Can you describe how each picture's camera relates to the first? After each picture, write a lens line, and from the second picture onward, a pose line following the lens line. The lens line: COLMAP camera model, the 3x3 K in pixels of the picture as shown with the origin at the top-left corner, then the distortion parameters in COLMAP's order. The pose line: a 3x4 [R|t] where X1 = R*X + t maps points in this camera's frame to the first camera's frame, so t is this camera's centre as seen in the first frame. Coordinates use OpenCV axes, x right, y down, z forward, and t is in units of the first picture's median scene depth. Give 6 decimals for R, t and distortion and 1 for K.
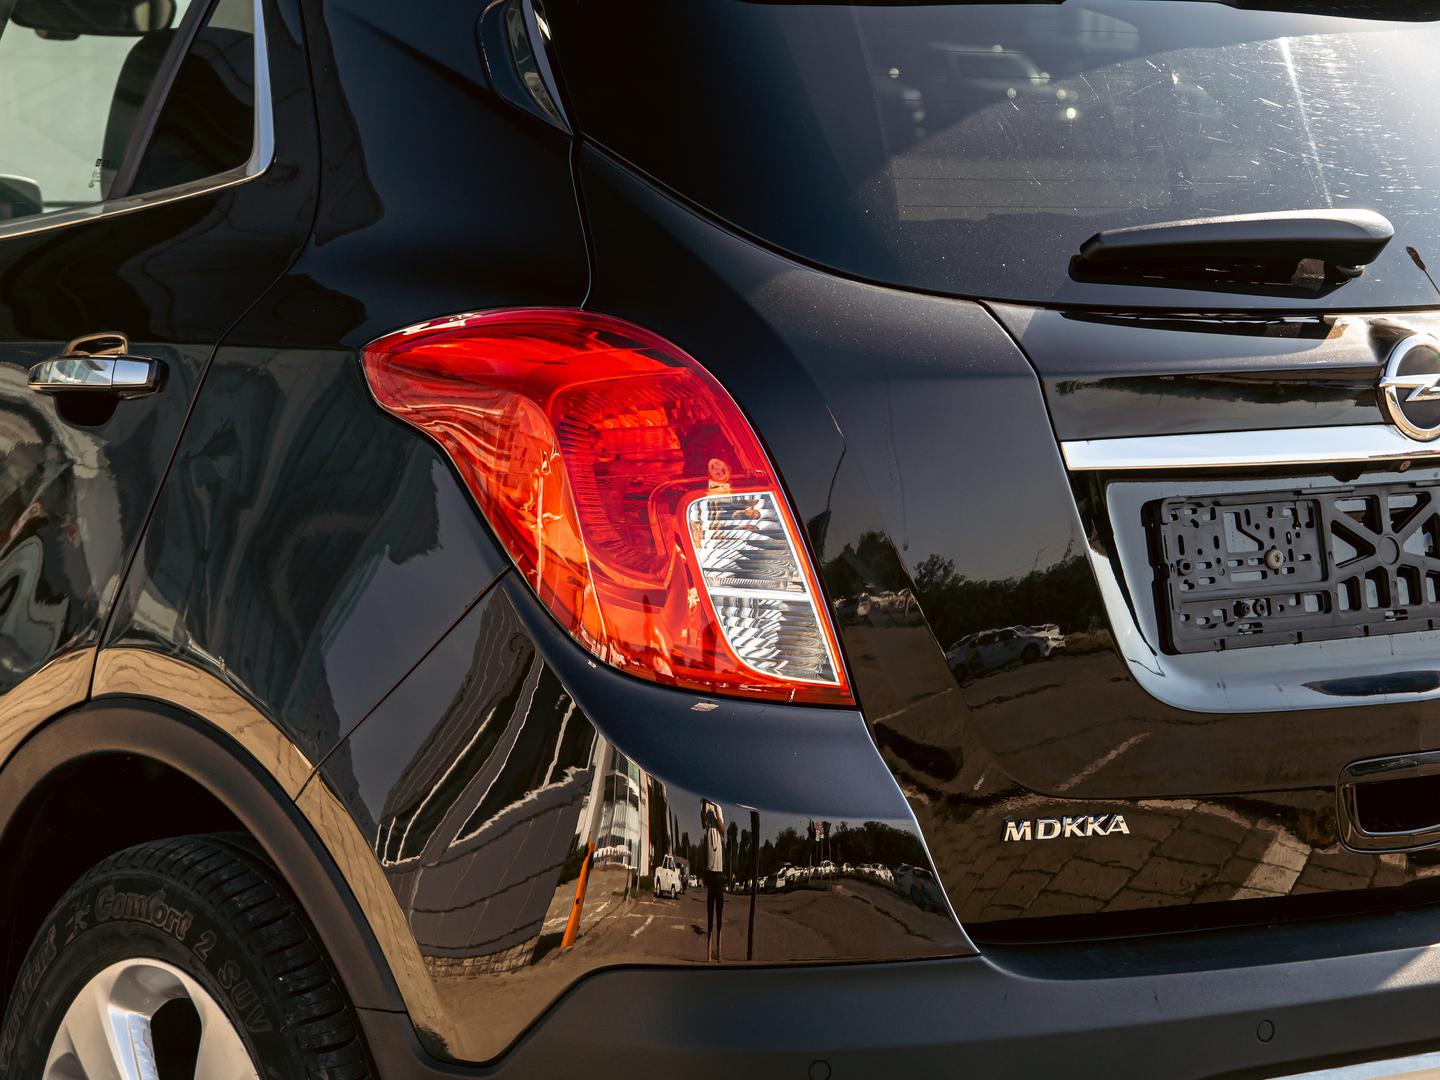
lens RADIAL K [[4179.9, 0, 720.0], [0, 4179.9, 540.0], [0, 0, 1]] dist [-0.055434, 2.033691]
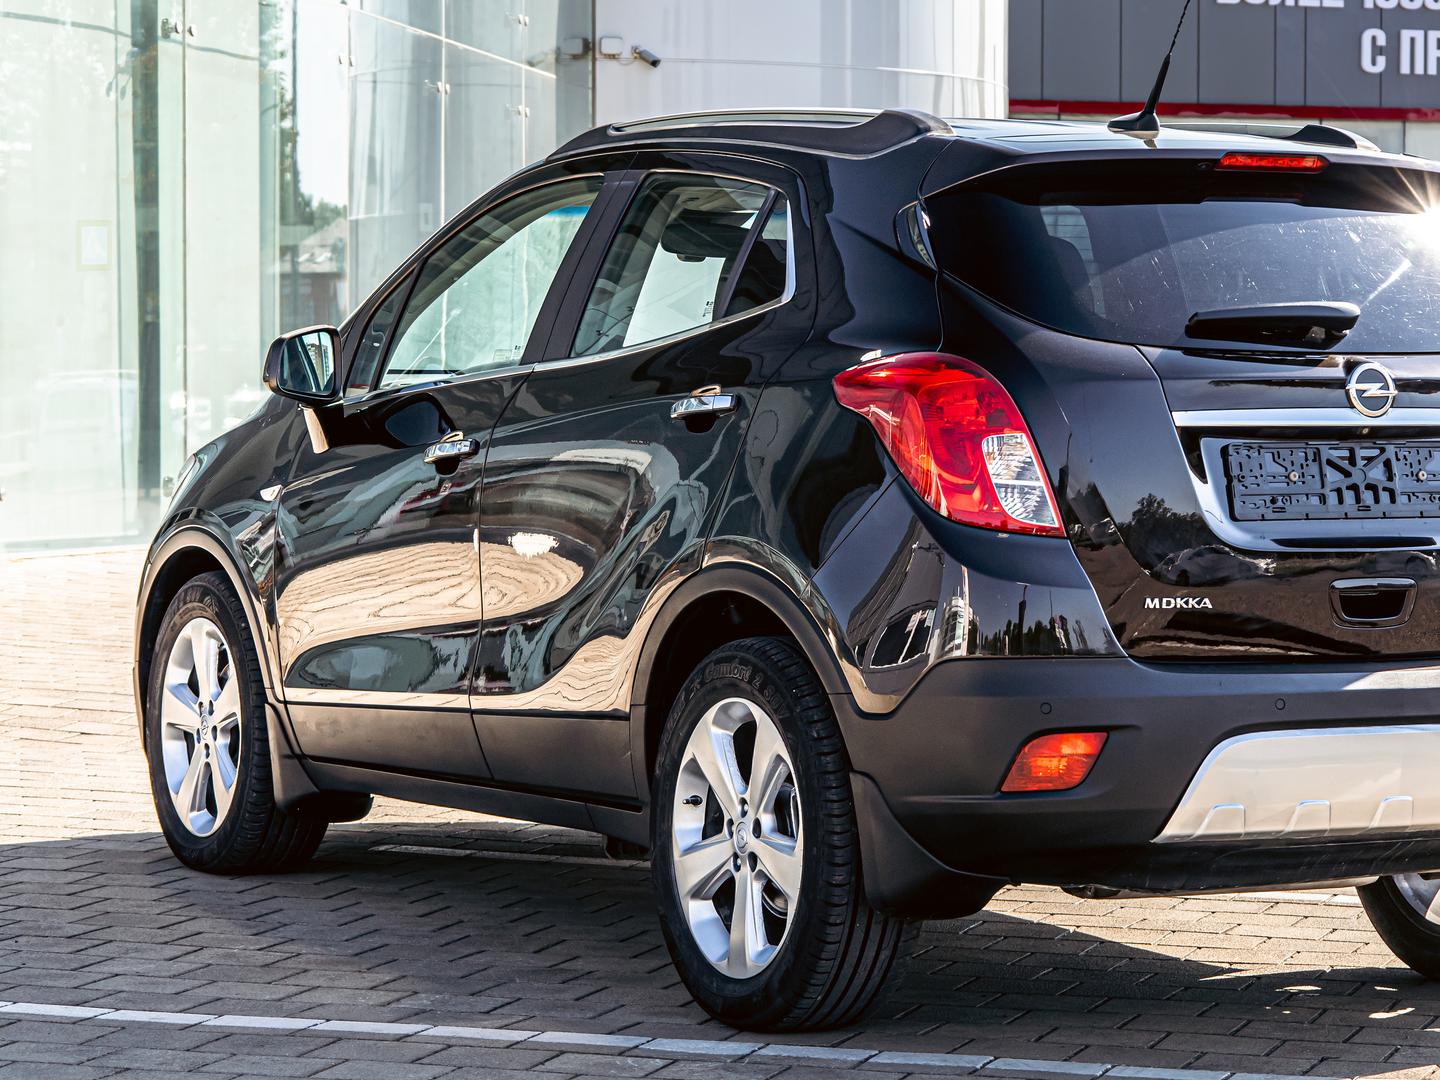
lens RADIAL K [[4697.5, 0, 720.0], [0, 4697.5, 540.0], [0, 0, 1]] dist [-0.098456, 0.200988]
pose [[0.987845, -0.014427, -0.154771, 0.207716], [0.001479, 0.996511, -0.083449, 0.218934], [0.155435, 0.082206, 0.984420, -1.219145]]
